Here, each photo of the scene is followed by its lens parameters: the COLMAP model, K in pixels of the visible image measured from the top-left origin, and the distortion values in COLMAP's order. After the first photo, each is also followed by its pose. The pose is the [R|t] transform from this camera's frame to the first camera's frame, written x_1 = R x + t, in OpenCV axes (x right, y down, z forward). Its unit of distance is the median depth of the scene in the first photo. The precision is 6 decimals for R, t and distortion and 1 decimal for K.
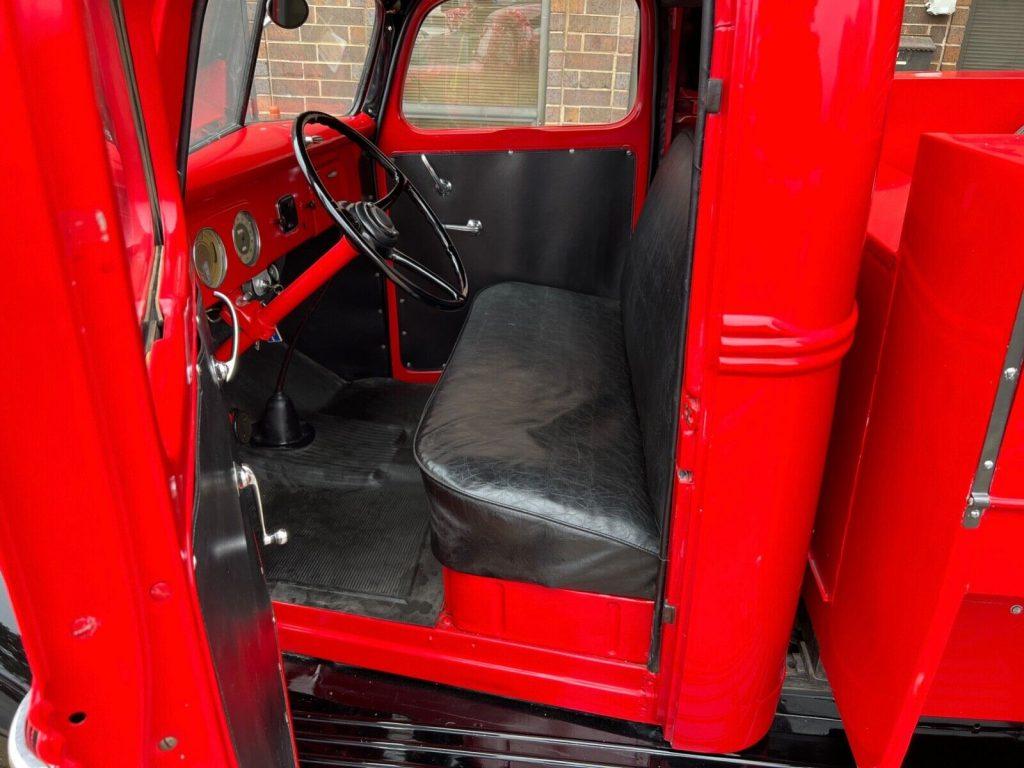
lens RADIAL K [[769.6, 0, 508.5], [0, 769.6, 380.2], [0, 0, 1]] dist [0.052273, -0.053879]
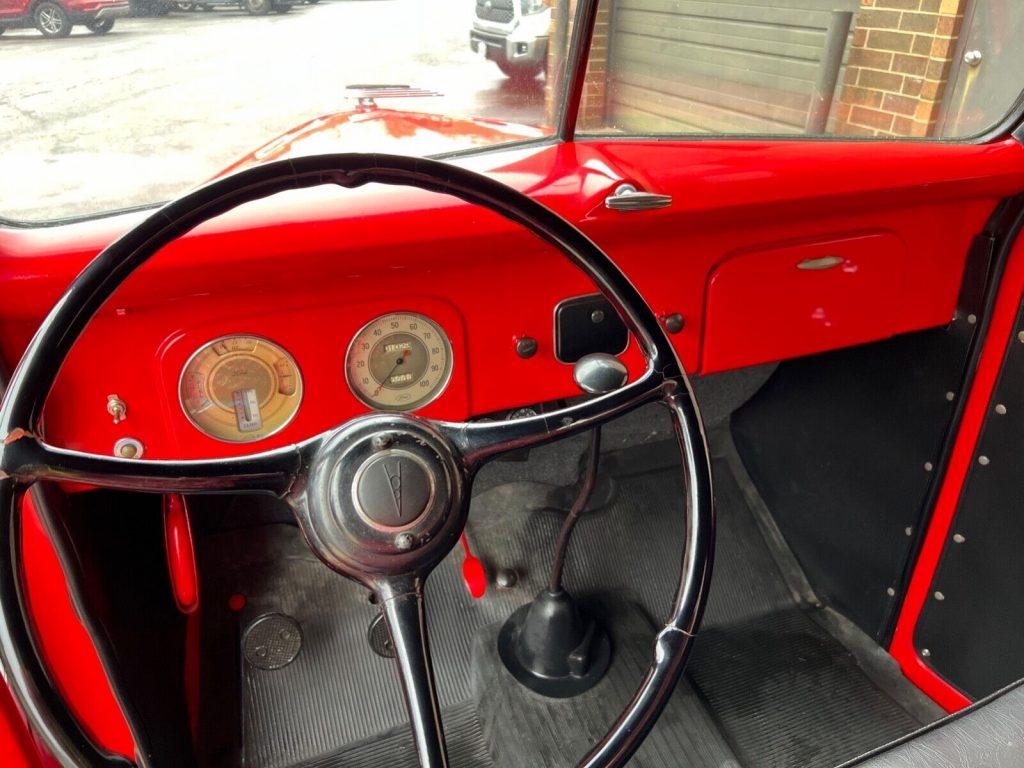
lens RADIAL K [[769.6, 0, 508.5], [0, 769.6, 380.2], [0, 0, 1]] dist [0.052273, -0.053879]
pose [[0.477027, 0.399475, -0.782857, 0.094262], [-0.352871, 0.902841, 0.245681, -0.317113], [0.804939, 0.159051, 0.571643, 0.756443]]
